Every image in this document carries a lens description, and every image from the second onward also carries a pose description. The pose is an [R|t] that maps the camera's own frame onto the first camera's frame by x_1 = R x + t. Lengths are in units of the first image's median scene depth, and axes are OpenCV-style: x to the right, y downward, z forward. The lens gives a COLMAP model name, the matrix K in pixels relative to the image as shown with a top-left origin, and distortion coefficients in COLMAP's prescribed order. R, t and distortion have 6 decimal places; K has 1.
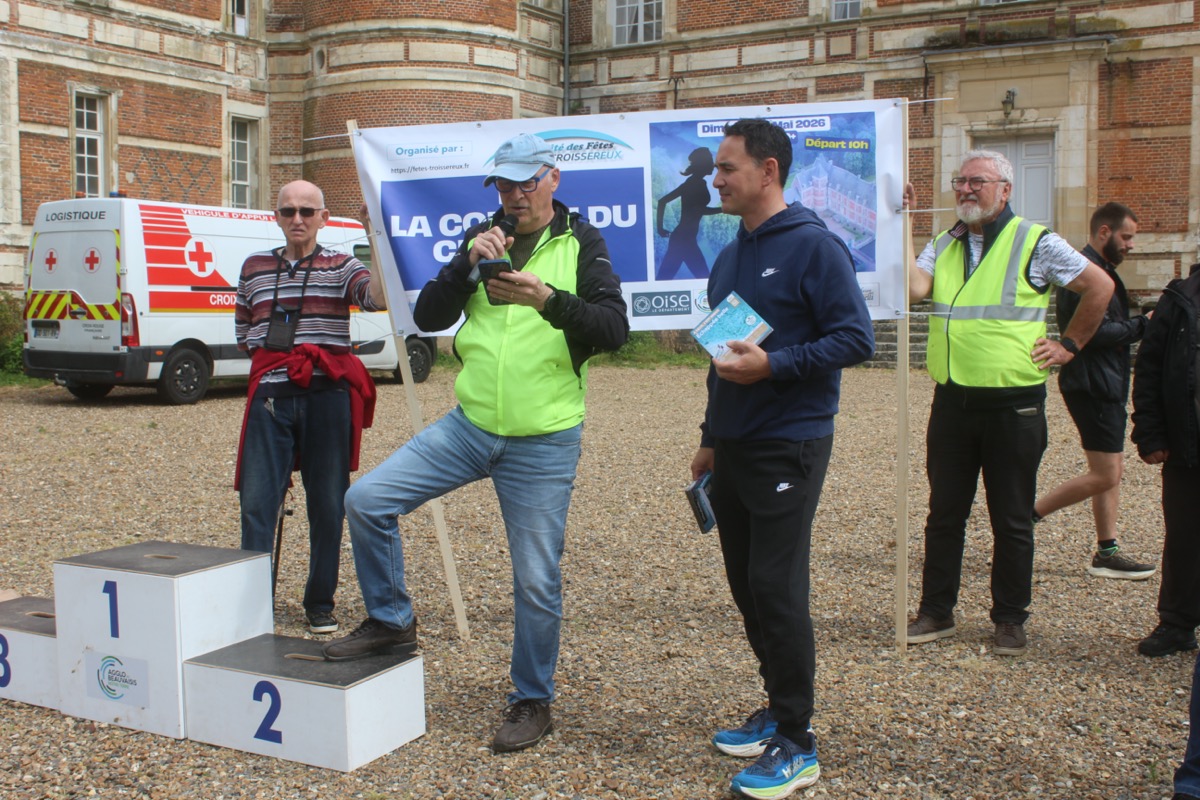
lens RADIAL K [[1324.5, 0, 602.6], [0, 1324.5, 400.5], [0, 0, 1]] dist [-0.119996, 0.175153]
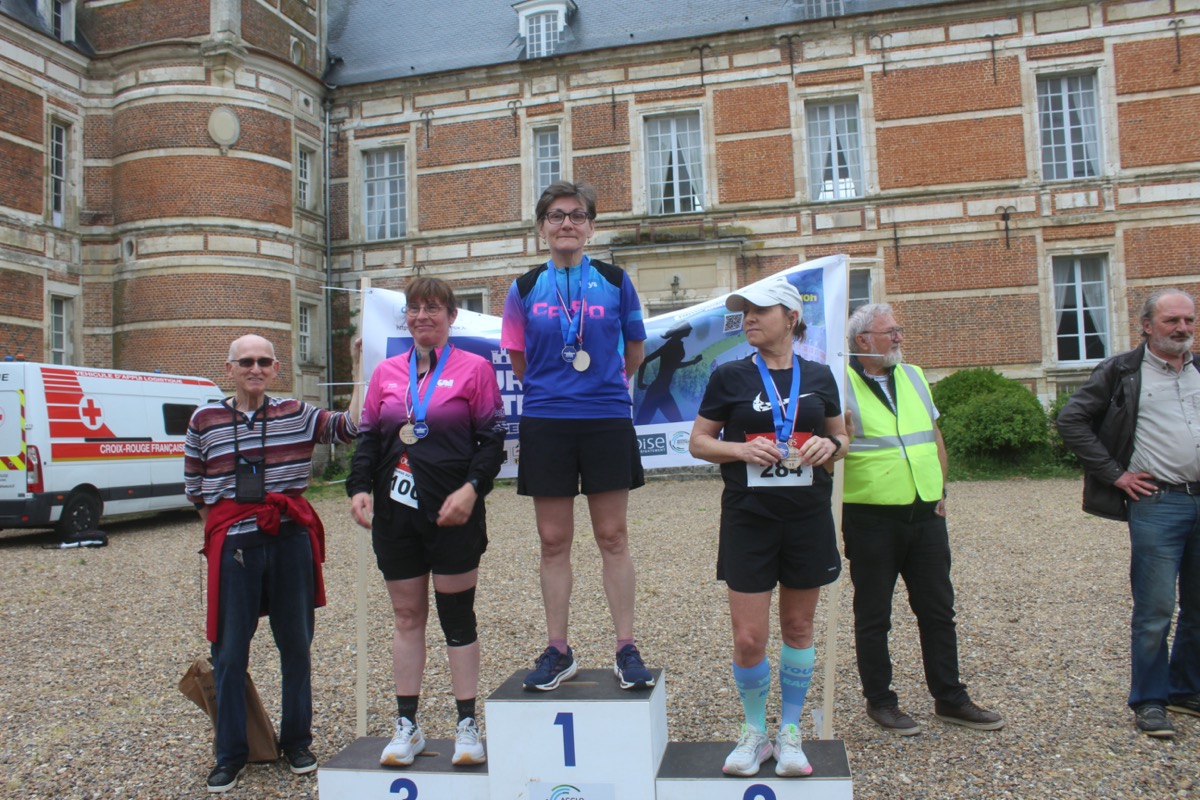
lens RADIAL K [[1006.4, 0, 591.2], [0, 1006.4, 400.0], [0, 0, 1]] dist [-0.165161, 0.151444]
pose [[0.950131, -0.026295, 0.310741, -0.099525], [0.060583, 0.993019, -0.101211, -0.004625], [-0.305911, 0.114989, 0.945091, 0.036493]]
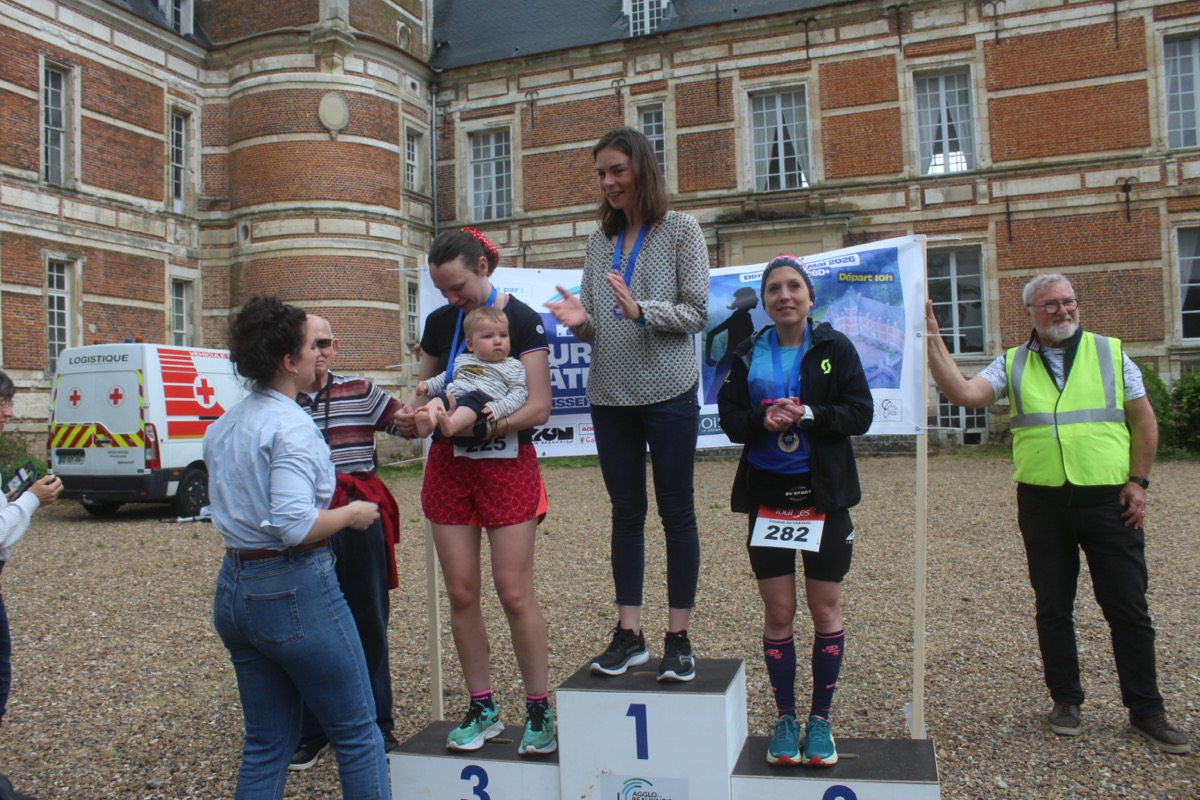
lens RADIAL K [[998.2, 0, 596.6], [0, 998.2, 399.7], [0, 0, 1]] dist [-0.165719, 0.152432]
pose [[0.977205, -0.031266, 0.209983, -0.093458], [0.050244, 0.995057, -0.085661, -0.005316], [-0.206267, 0.094259, 0.973945, 0.041205]]
